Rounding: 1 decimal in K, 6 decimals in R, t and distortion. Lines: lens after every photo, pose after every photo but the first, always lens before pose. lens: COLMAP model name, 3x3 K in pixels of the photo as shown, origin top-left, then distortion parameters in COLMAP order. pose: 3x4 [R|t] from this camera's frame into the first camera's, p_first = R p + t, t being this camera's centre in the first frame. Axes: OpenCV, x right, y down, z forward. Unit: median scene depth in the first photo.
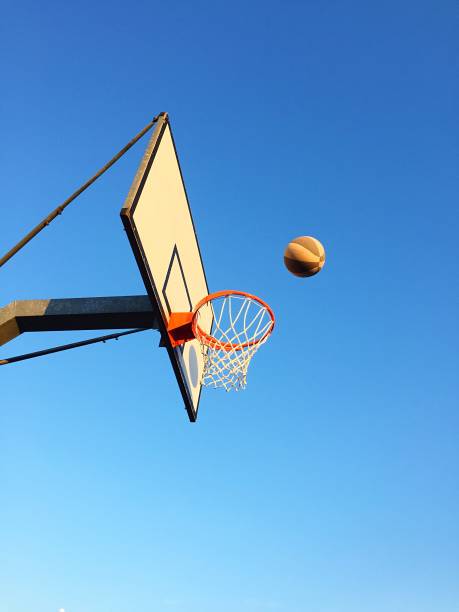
lens RADIAL K [[520.3, 0, 229.5], [0, 520.3, 306.0], [0, 0, 1]] dist [0.069430, -0.004123]
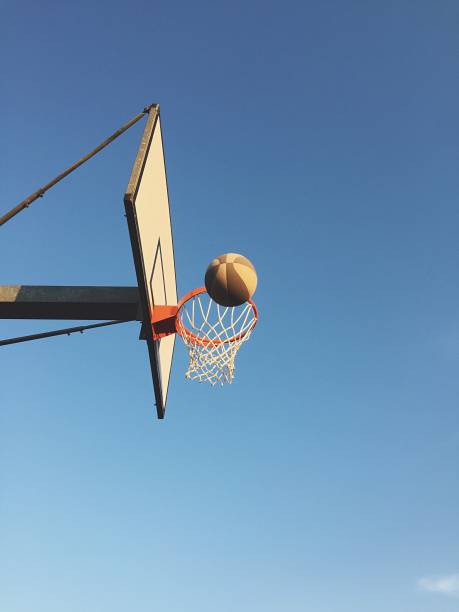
lens RADIAL K [[520.3, 0, 229.5], [0, 520.3, 306.0], [0, 0, 1]] dist [0.069430, -0.004123]
pose [[0.986642, 0.050267, 0.154954, -0.123243], [-0.047412, 0.998632, -0.022067, 0.029044], [-0.155851, 0.014426, 0.987675, 0.000451]]
